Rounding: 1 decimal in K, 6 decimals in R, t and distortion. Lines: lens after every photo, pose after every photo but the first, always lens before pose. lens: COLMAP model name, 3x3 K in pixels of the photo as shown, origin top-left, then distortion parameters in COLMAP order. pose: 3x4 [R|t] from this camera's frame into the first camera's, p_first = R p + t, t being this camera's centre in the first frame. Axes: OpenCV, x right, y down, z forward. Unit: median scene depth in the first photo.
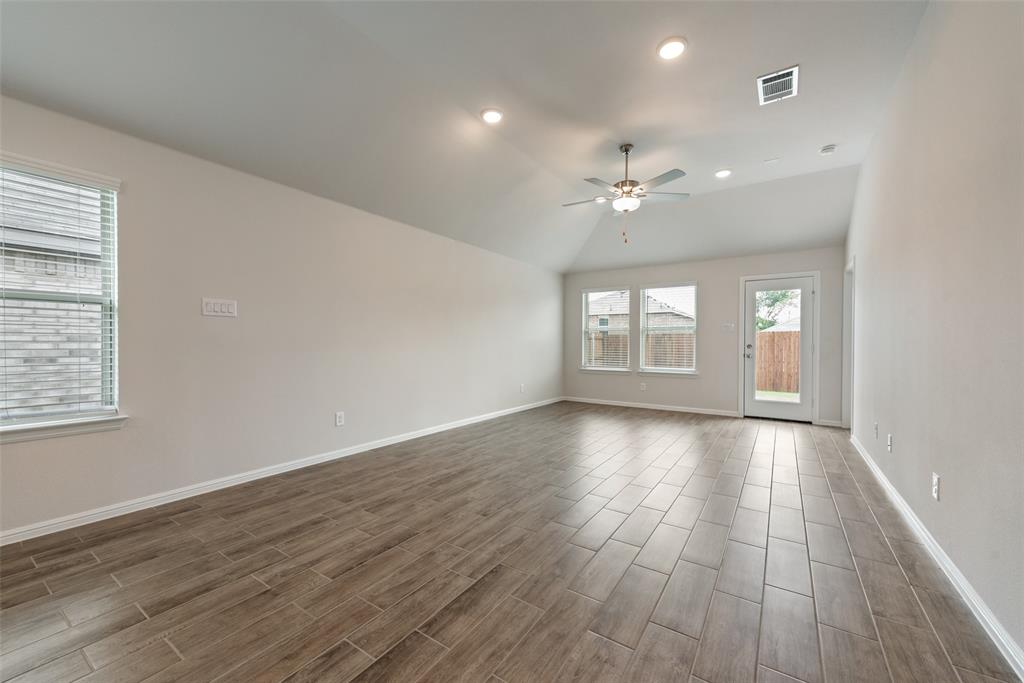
lens RADIAL K [[407.6, 0, 509.1], [0, 407.6, 344.5], [0, 0, 1]] dist [0.013209, 0.000526]
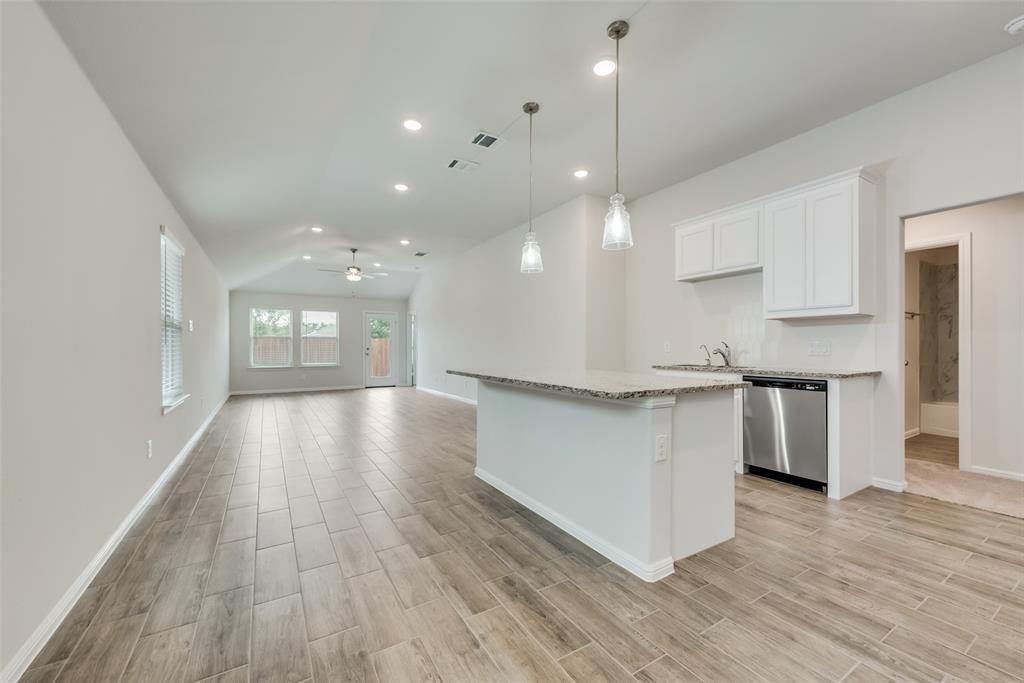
lens RADIAL K [[407.6, 0, 531.0], [0, 407.6, 349.9], [0, 0, 1]] dist [0.013209, 0.000526]
pose [[0.385047, -0.009625, 0.922847, -0.887381], [0.005237, 0.999952, 0.008244, -0.002209], [-0.922882, 0.001659, 0.385079, -0.414254]]
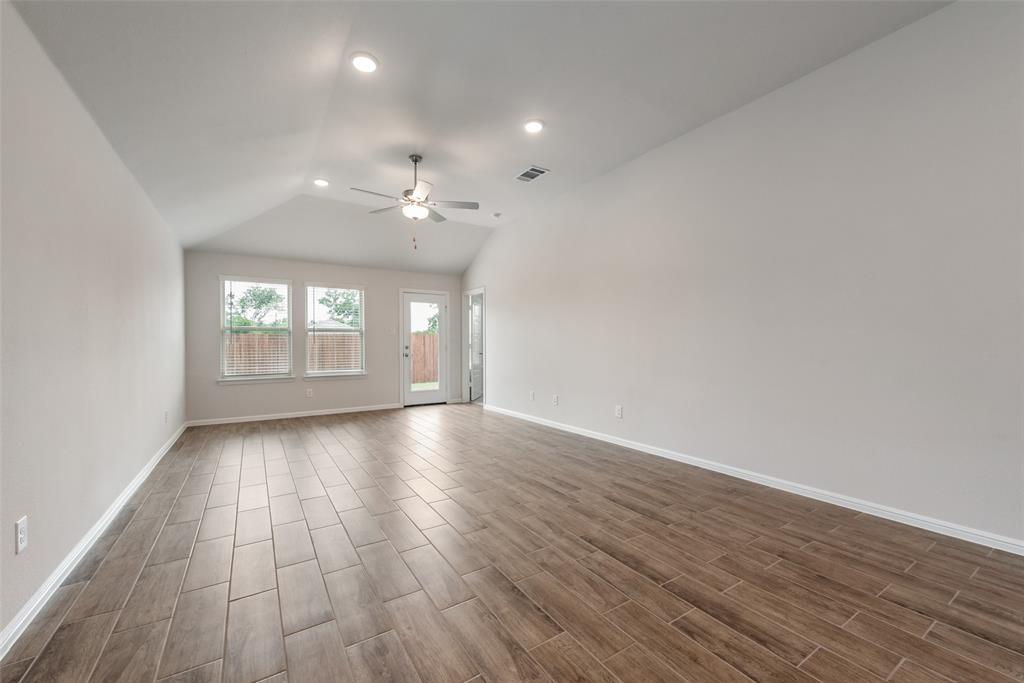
lens RADIAL K [[407.6, 0, 519.6], [0, 407.6, 344.8], [0, 0, 1]] dist [0.013209, 0.000526]
pose [[0.380924, -0.005150, 0.924592, -0.417036], [0.008252, 0.999964, 0.002169, -0.002922], [-0.924570, 0.006804, 0.380952, 0.258987]]
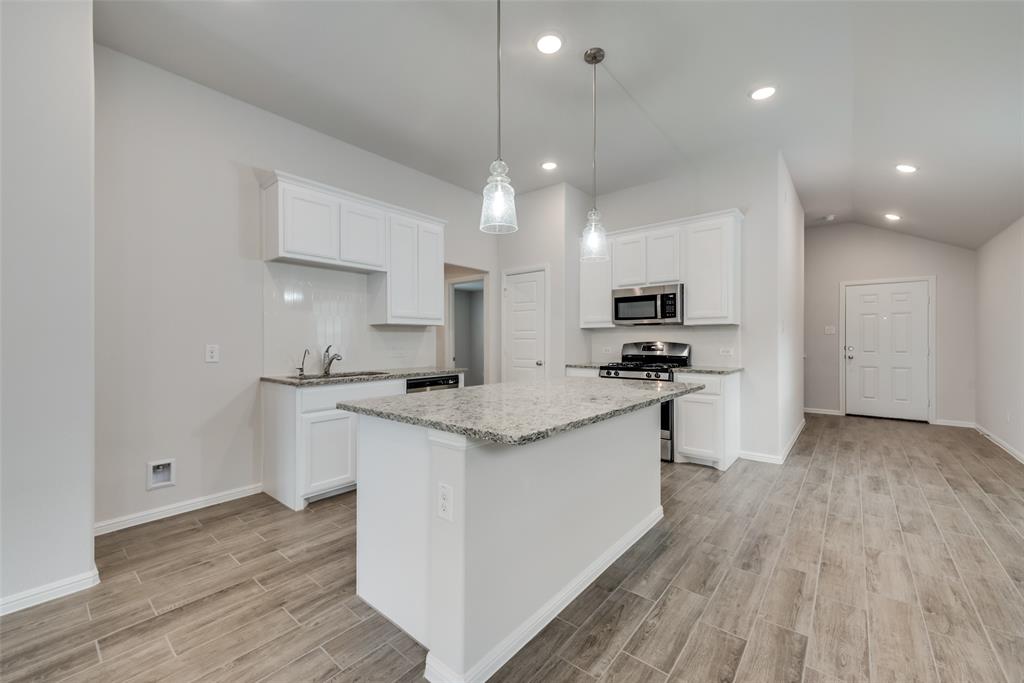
lens RADIAL K [[407.6, 0, 521.4], [0, 407.6, 338.0], [0, 0, 1]] dist [0.013209, 0.000526]
pose [[-0.996000, -0.004318, 0.089244, 2.314428], [-0.003799, 0.999975, 0.005985, -0.099400], [-0.089268, 0.005623, -0.995992, 3.202587]]
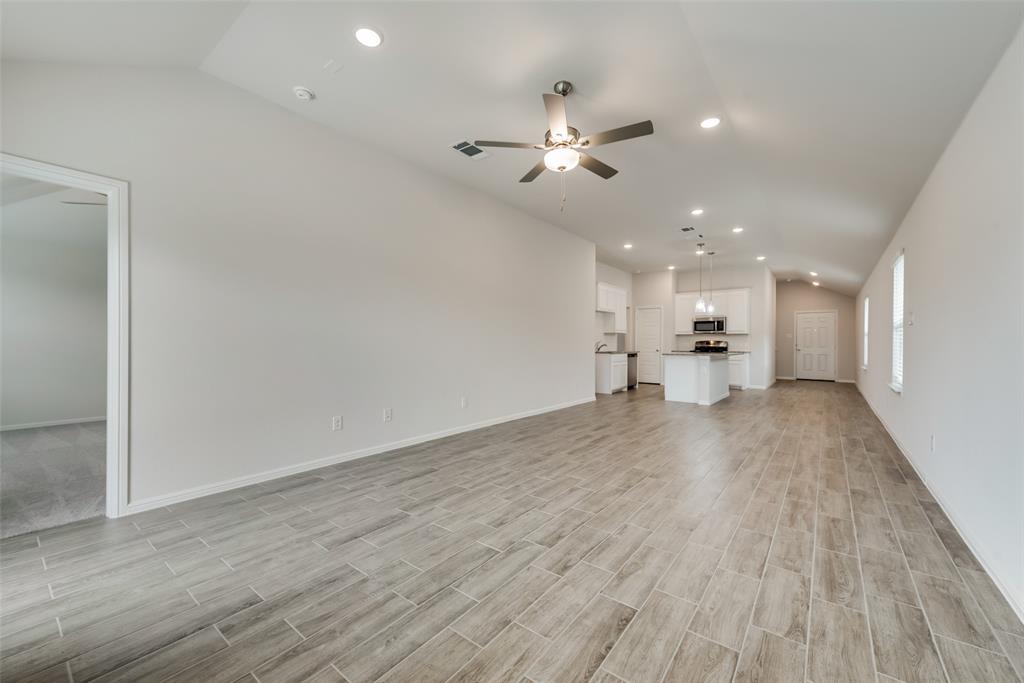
lens RADIAL K [[407.6, 0, 505.8], [0, 407.6, 340.2], [0, 0, 1]] dist [0.013209, 0.000526]
pose [[-0.997471, -0.011860, 0.070078, 4.785645], [-0.011313, 0.999902, 0.008201, -0.082228], [-0.070168, 0.007387, -0.997508, 7.633381]]
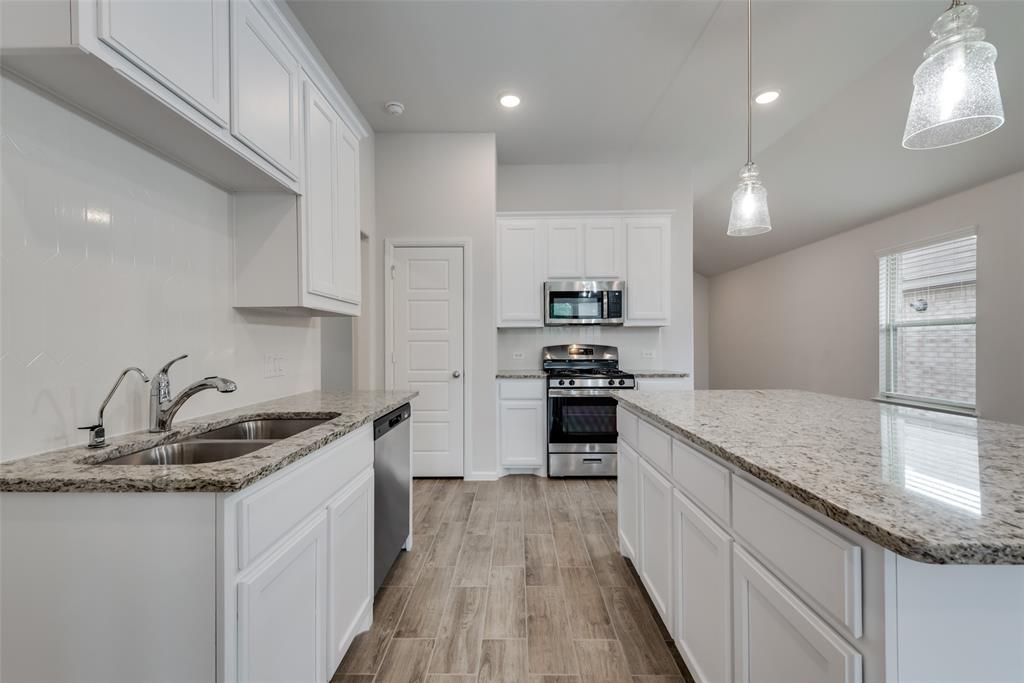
lens RADIAL K [[407.6, 0, 504.6], [0, 407.6, 341.4], [0, 0, 1]] dist [0.013209, 0.000526]
pose [[-0.837965, -0.006608, -0.545684, 3.587113], [-0.007246, 0.999973, -0.000982, -0.068407], [0.545676, 0.003132, -0.837990, 2.011490]]
